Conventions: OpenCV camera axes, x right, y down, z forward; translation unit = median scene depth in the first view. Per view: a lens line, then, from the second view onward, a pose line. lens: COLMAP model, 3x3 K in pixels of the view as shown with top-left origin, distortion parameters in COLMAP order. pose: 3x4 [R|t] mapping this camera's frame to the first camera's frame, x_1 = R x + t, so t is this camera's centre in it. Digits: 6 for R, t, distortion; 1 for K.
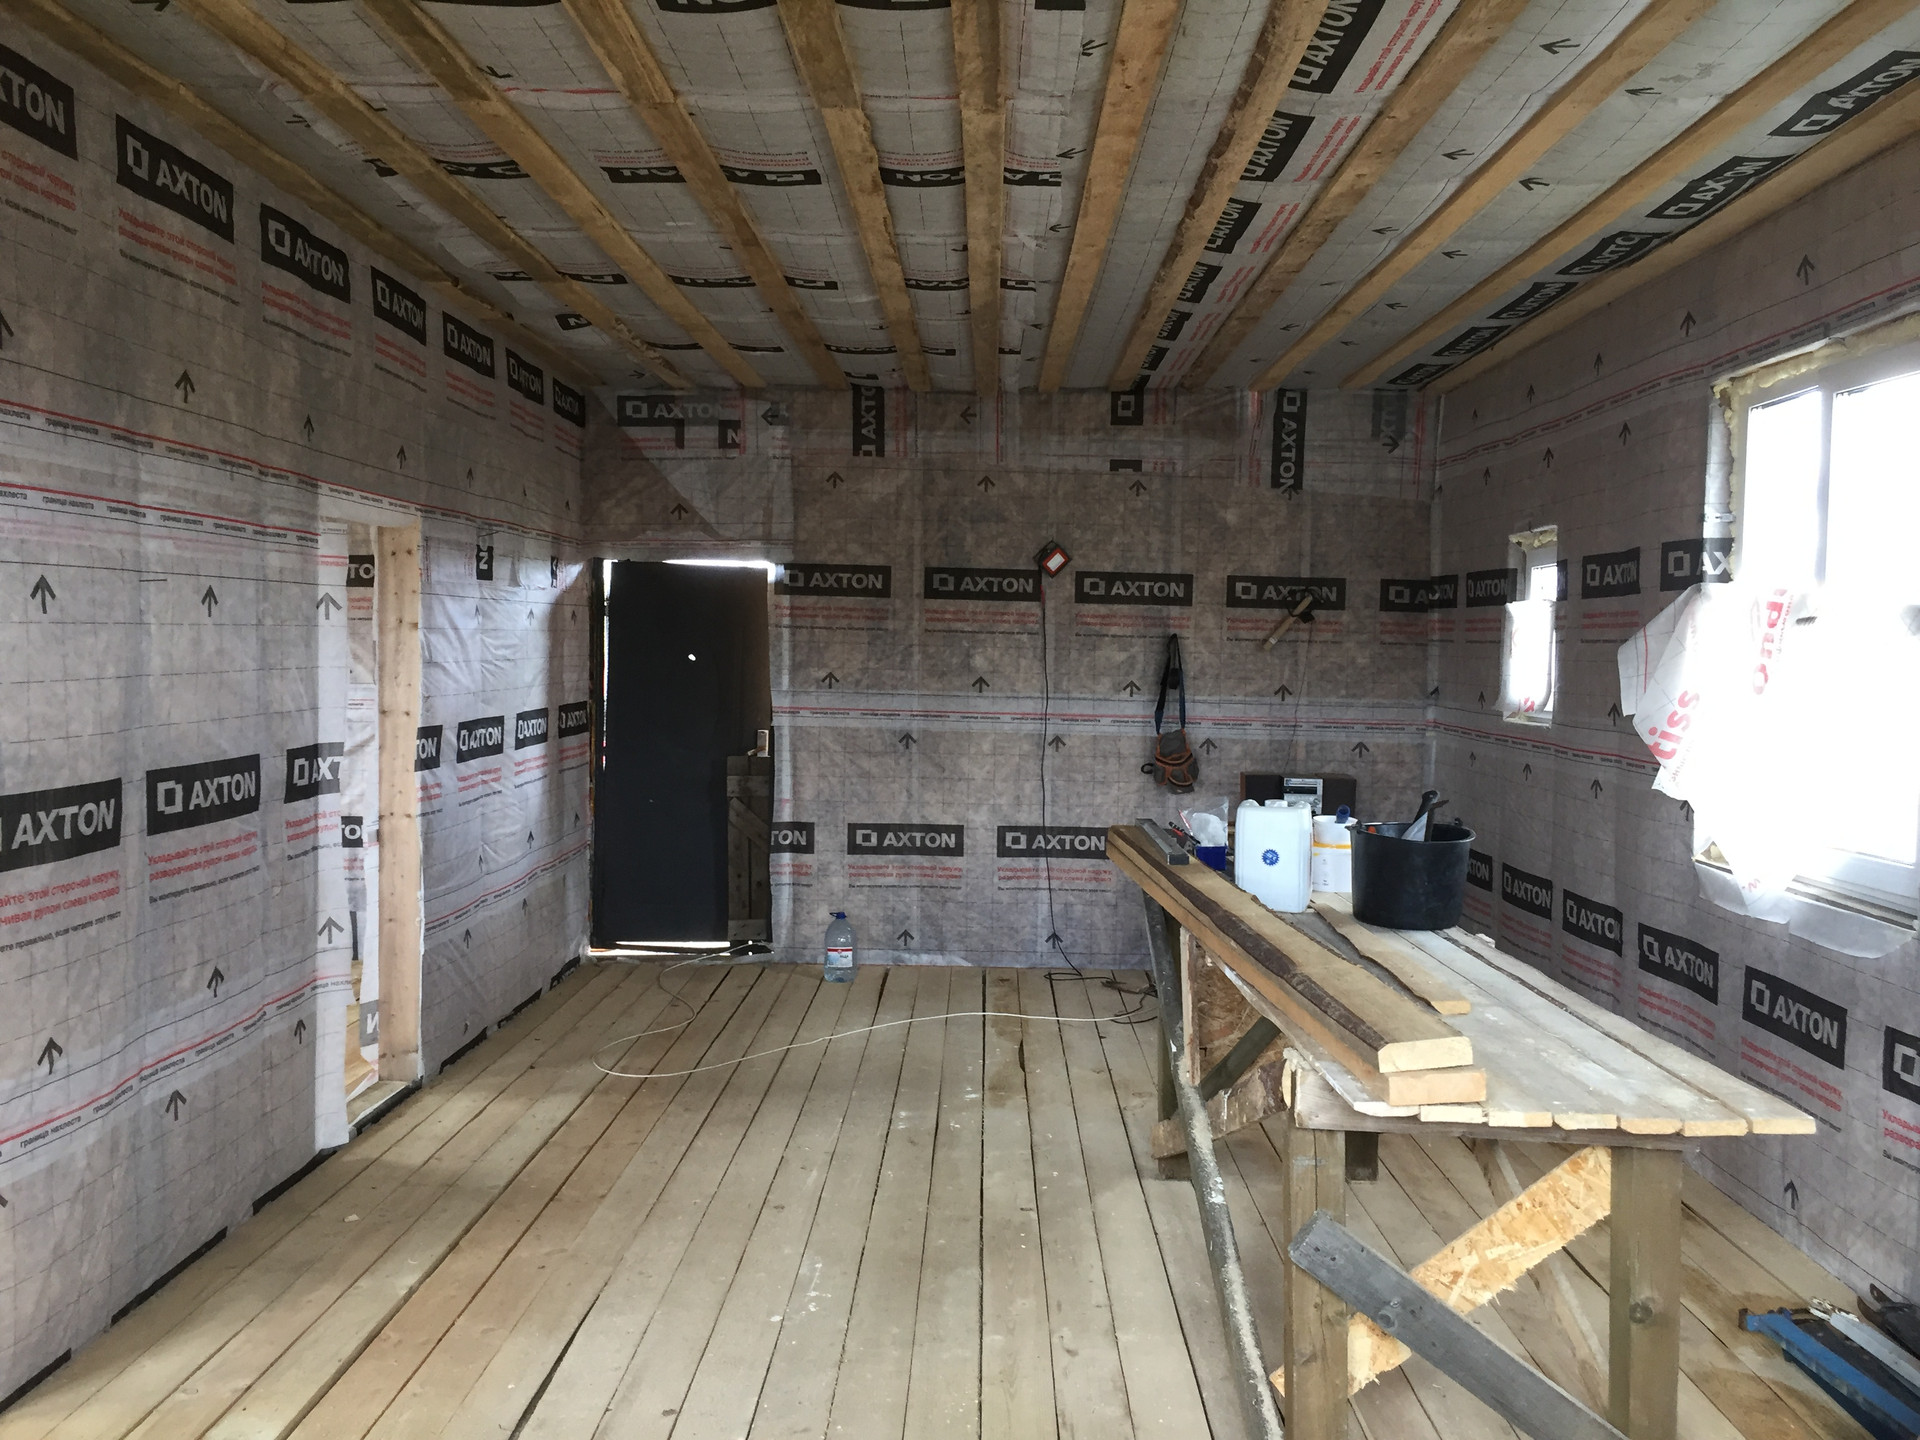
lens RADIAL K [[1629.2, 0, 949.1], [0, 1629.2, 723.6], [0, 0, 1]] dist [0.080916, -0.092626]
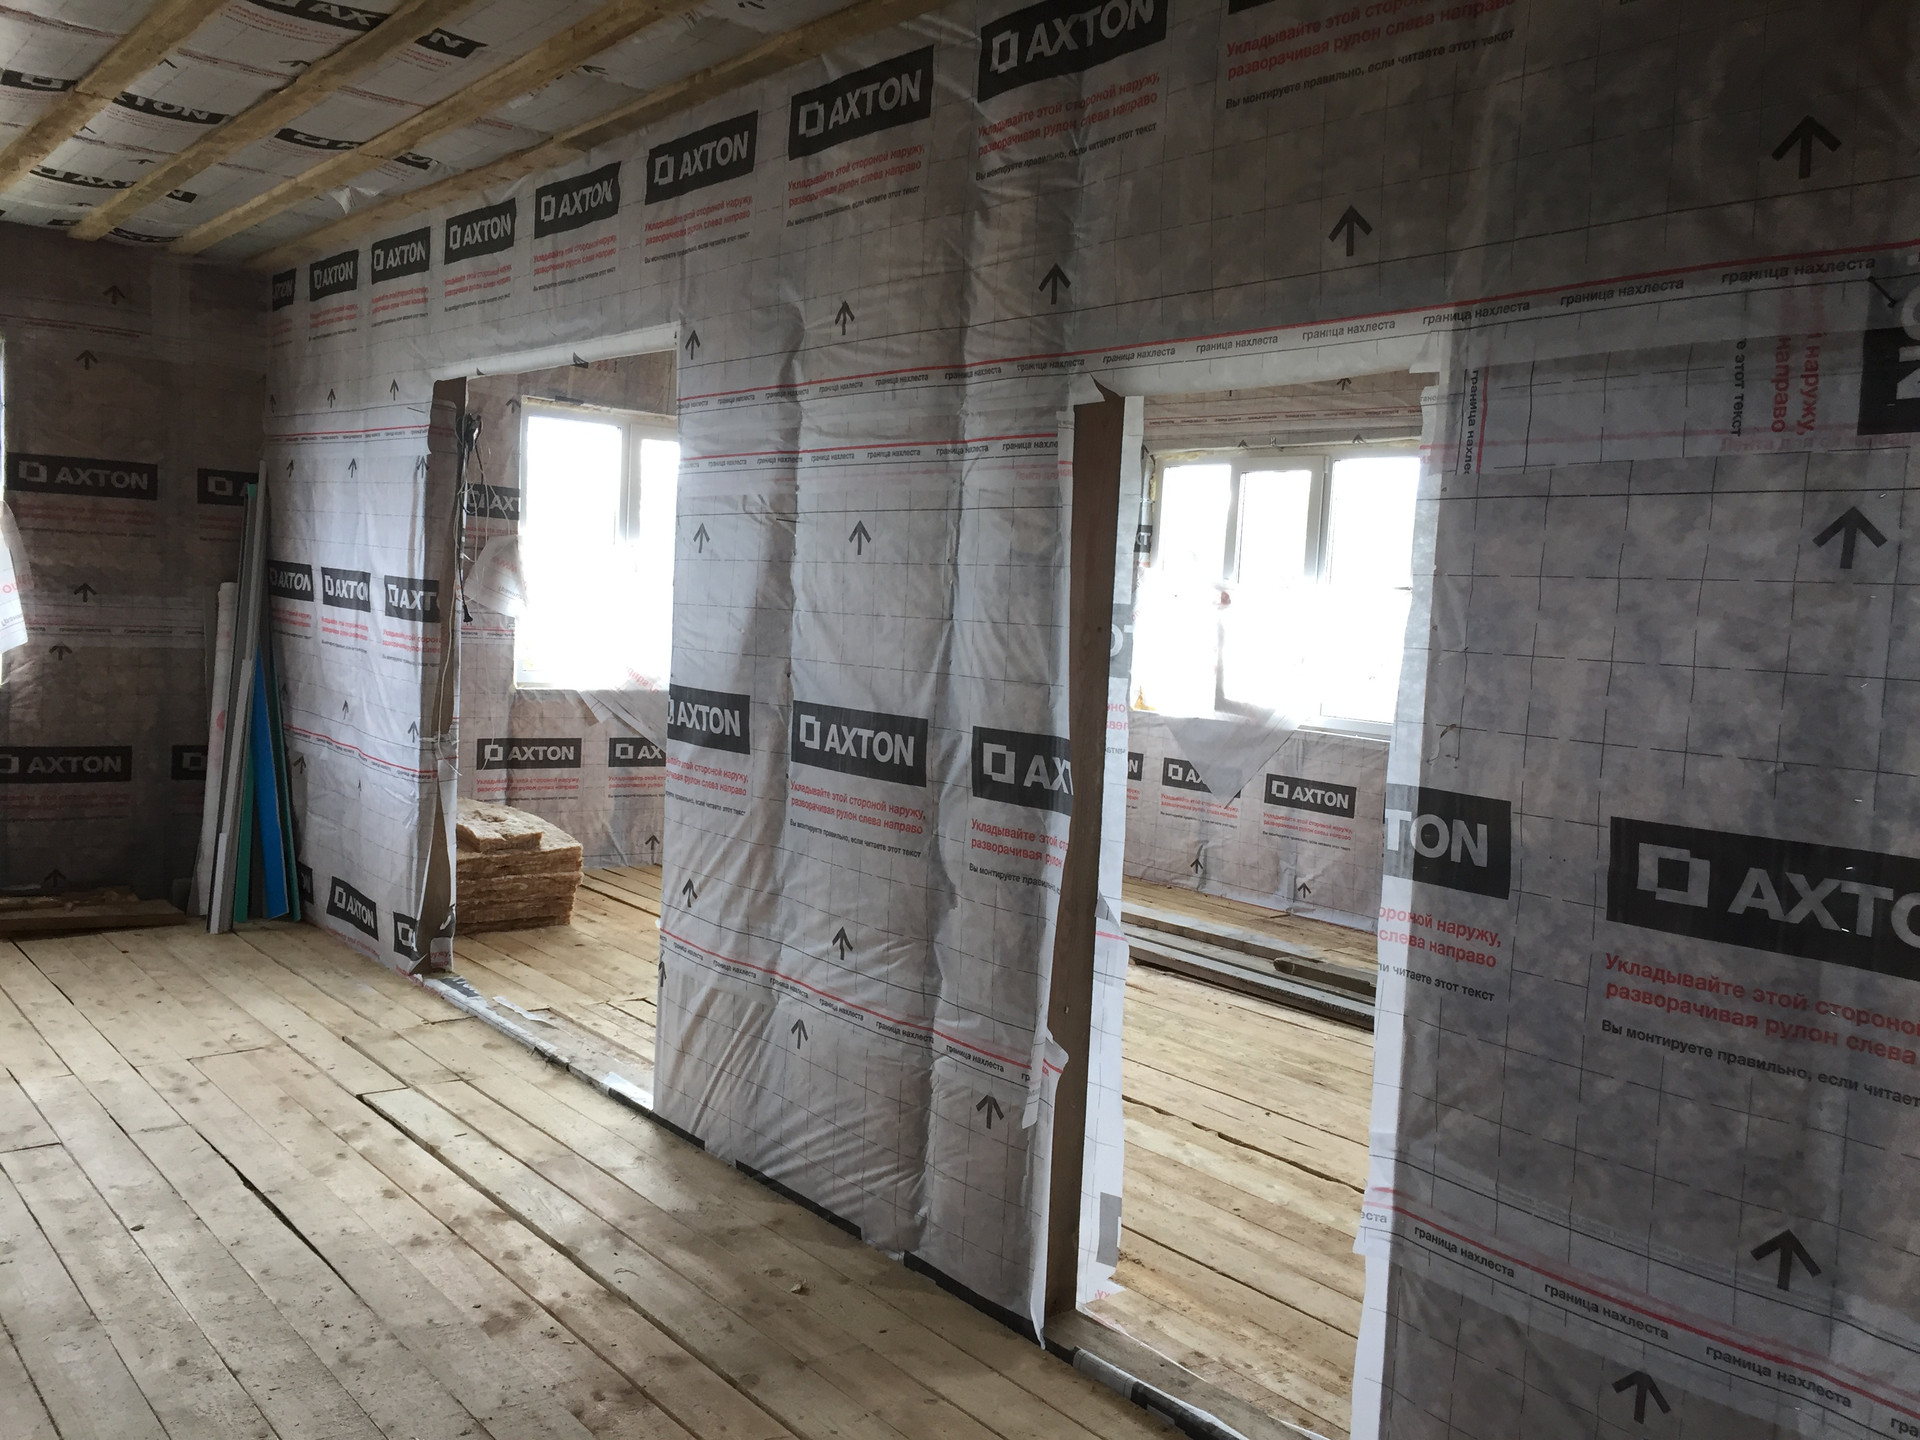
lens RADIAL K [[1629.2, 0, 949.1], [0, 1629.2, 723.6], [0, 0, 1]] dist [0.080916, -0.092626]
pose [[-0.763375, -0.001287, -0.645955, 0.101462], [-0.092392, 0.989934, 0.107216, -0.067653], [0.639314, 0.141527, -0.755809, 1.600505]]
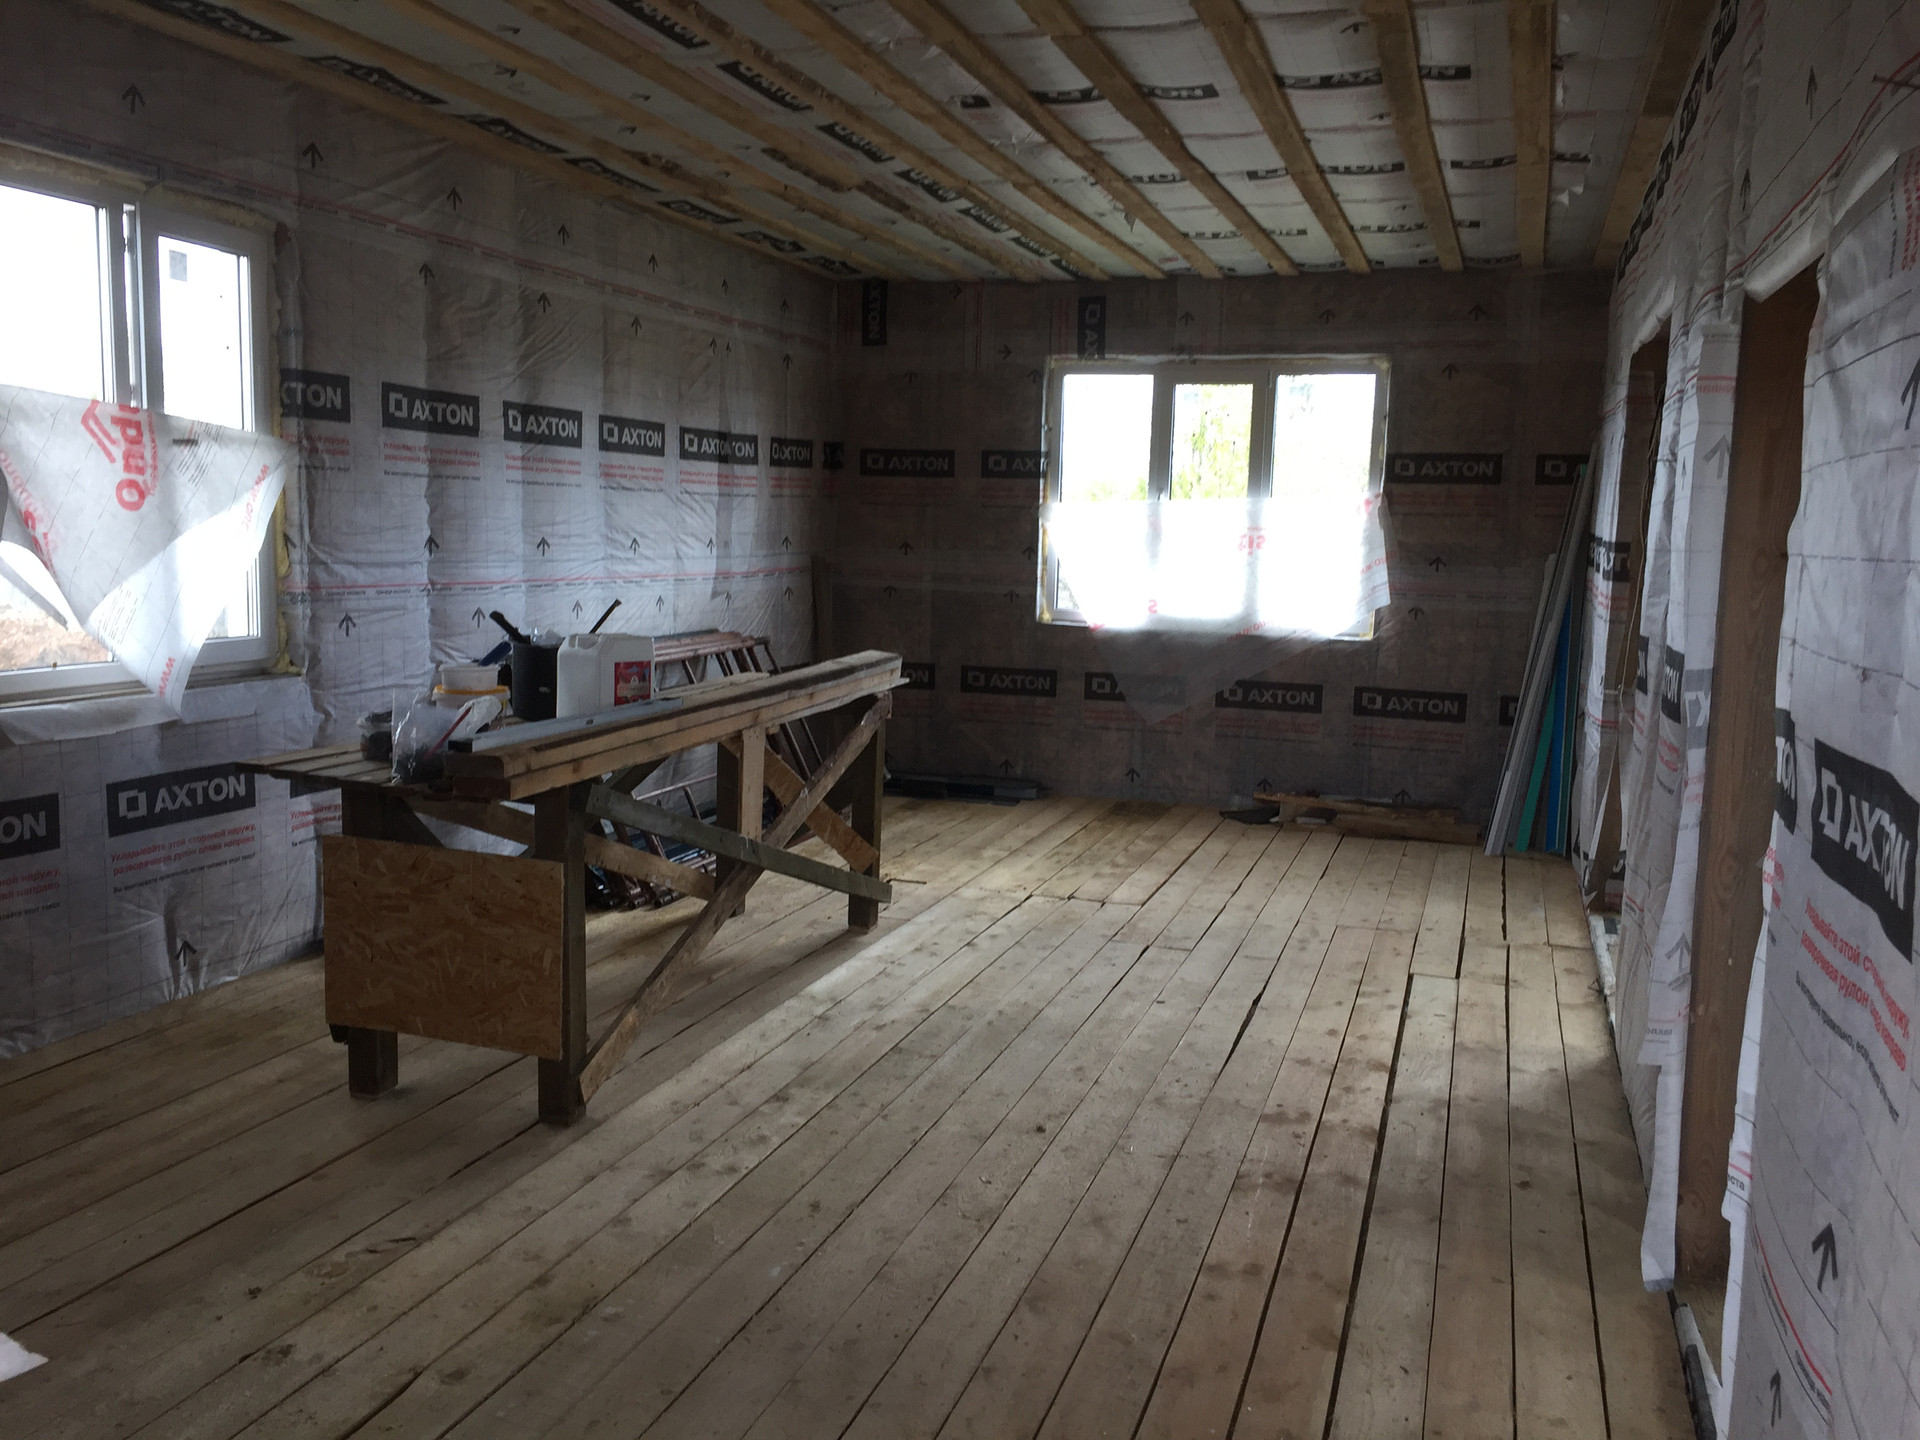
lens RADIAL K [[1629.2, 0, 949.1], [0, 1629.2, 723.6], [0, 0, 1]] dist [0.080916, -0.092626]
pose [[-0.954249, -0.075055, 0.289440, -0.303540], [-0.025069, 0.984658, 0.172683, -0.078335], [-0.297961, 0.157527, -0.941491, 1.845908]]
